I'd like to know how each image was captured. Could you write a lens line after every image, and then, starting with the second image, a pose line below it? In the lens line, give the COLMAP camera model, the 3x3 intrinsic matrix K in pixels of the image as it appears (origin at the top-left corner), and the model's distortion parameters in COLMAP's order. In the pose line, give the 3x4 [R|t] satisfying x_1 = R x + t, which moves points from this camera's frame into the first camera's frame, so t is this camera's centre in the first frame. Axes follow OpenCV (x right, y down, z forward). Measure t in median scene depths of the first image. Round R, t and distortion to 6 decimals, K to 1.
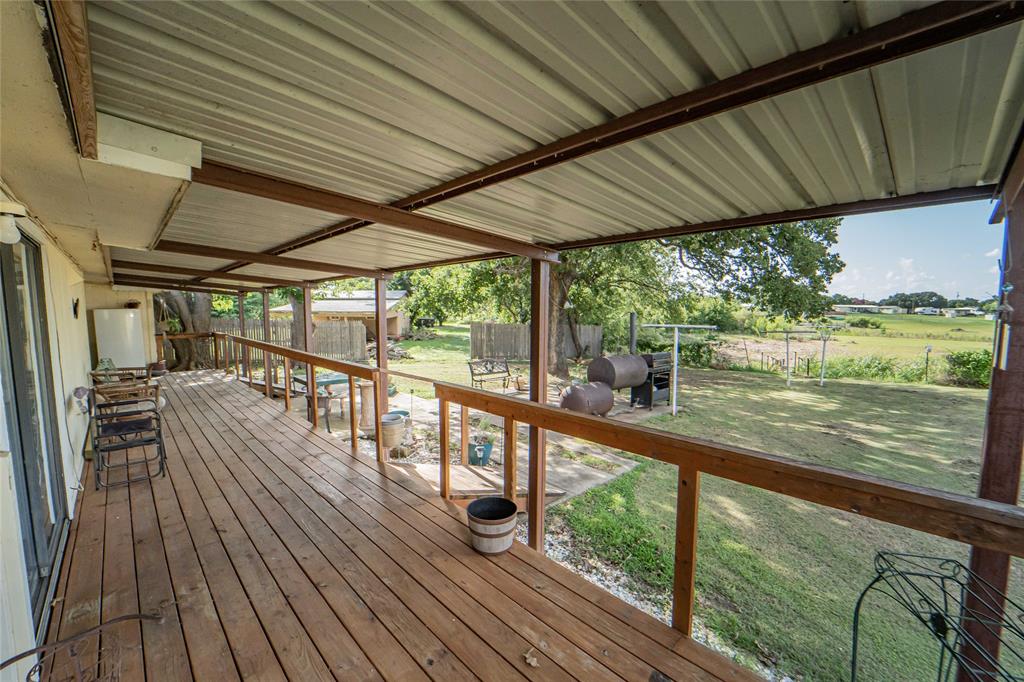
lens RADIAL K [[418.4, 0, 515.8], [0, 418.4, 346.7], [0, 0, 1]] dist [-0.021945, -0.000311]
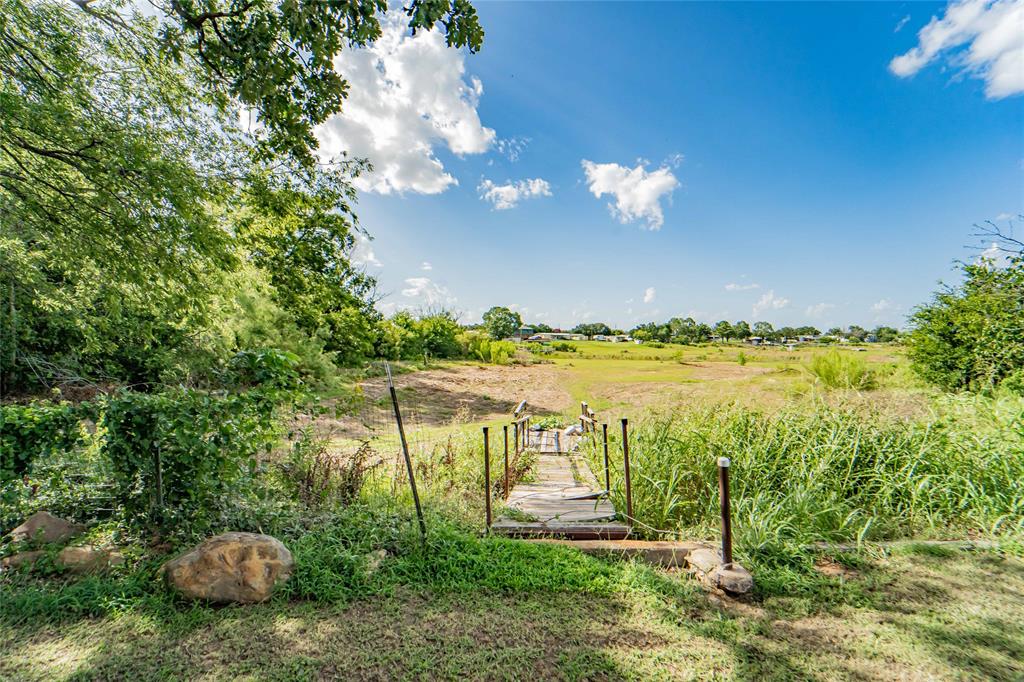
lens RADIAL K [[418.4, 0, 515.8], [0, 418.4, 346.7], [0, 0, 1]] dist [-0.021945, -0.000311]
pose [[0.823085, -0.010258, 0.567825, 0.056539], [0.050136, 0.997246, -0.054659, -0.002063], [-0.565700, 0.073457, 0.821332, 0.094020]]
